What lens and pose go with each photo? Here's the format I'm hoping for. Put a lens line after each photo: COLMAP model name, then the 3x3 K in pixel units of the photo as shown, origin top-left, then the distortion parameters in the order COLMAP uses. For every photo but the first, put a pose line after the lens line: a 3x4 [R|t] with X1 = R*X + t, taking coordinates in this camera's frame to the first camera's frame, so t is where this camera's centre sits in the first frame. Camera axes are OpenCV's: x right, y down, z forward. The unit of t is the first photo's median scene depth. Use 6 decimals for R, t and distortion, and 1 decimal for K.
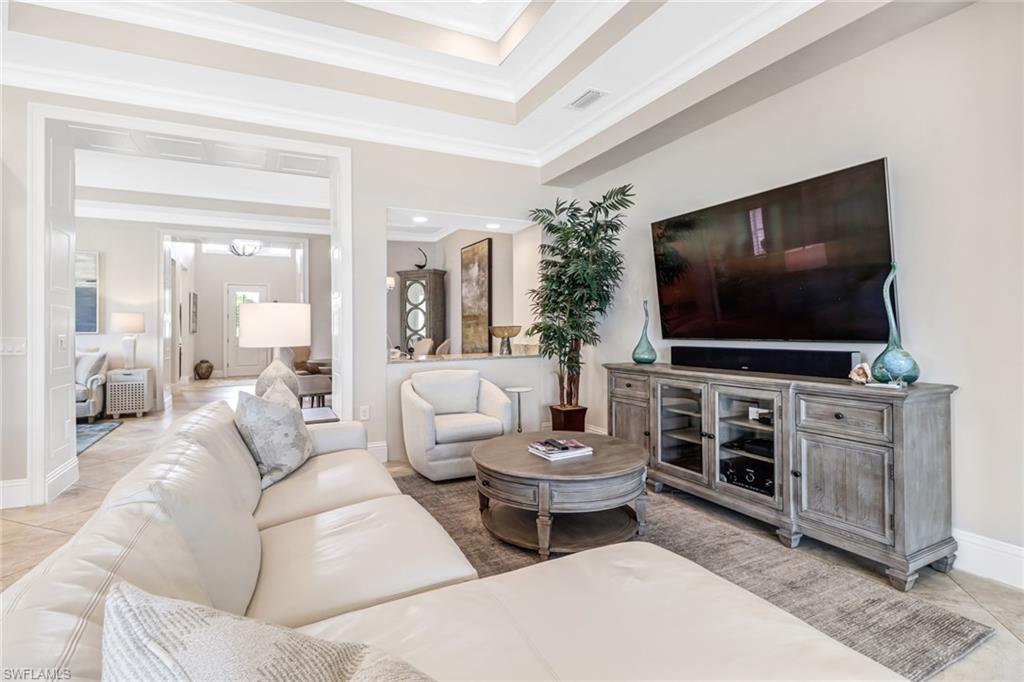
lens RADIAL K [[456.5, 0, 511.4], [0, 456.5, 328.5], [0, 0, 1]] dist [0.001419, -0.000127]
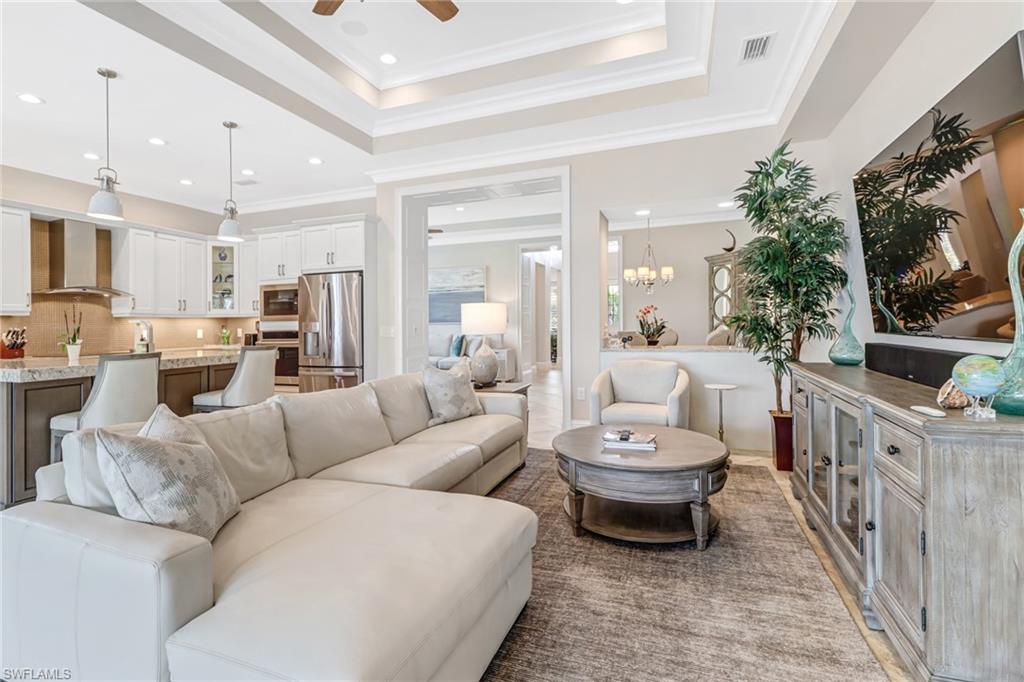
lens RADIAL K [[473.8, 0, 510.5], [0, 473.8, 323.0], [0, 0, 1]] dist [0.000268, -0.000250]
pose [[0.697428, -0.000528, -0.716655, 0.222593], [0.010485, 0.999900, 0.009467, -0.002753], [0.716578, -0.014117, 0.697364, 0.027072]]
